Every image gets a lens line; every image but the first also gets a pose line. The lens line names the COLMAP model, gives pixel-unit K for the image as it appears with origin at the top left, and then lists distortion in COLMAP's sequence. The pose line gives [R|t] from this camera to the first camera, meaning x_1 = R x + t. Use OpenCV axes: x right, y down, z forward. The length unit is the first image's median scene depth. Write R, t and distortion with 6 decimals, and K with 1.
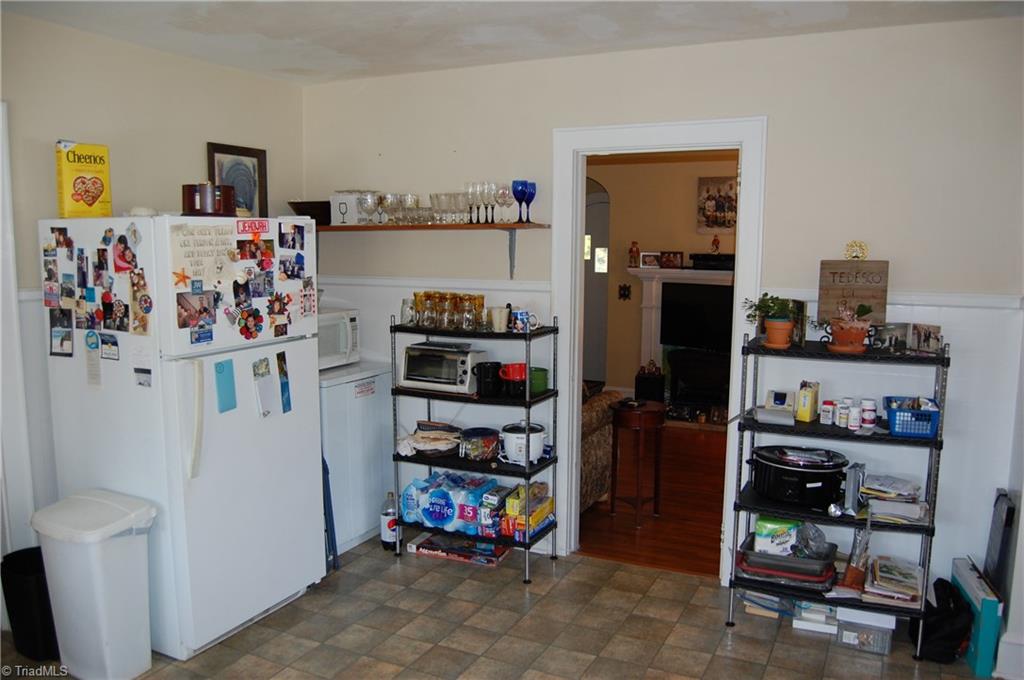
lens RADIAL K [[802.3, 0, 512.0], [0, 802.3, 340.0], [0, 0, 1]] dist [-0.071998, -0.000465]
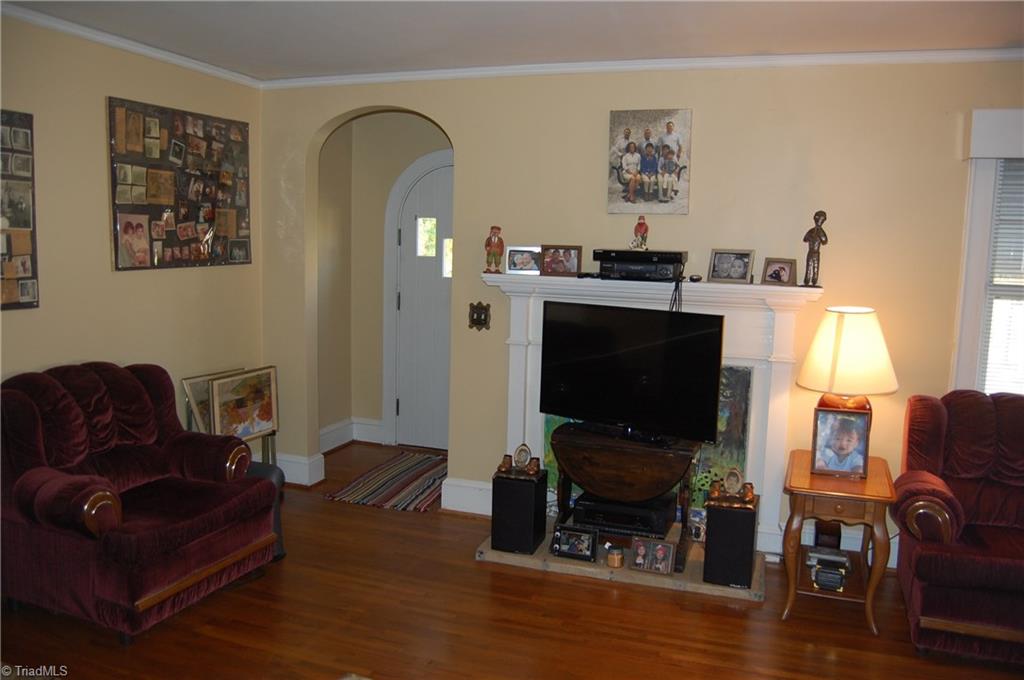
lens RADIAL K [[802.3, 0, 512.0], [0, 802.3, 340.0], [0, 0, 1]] dist [-0.071998, -0.000465]
pose [[0.991902, 0.004008, 0.126944, 0.098097], [-0.004412, 0.999986, 0.002901, -0.047636], [-0.126930, -0.003438, 0.991906, 0.464607]]
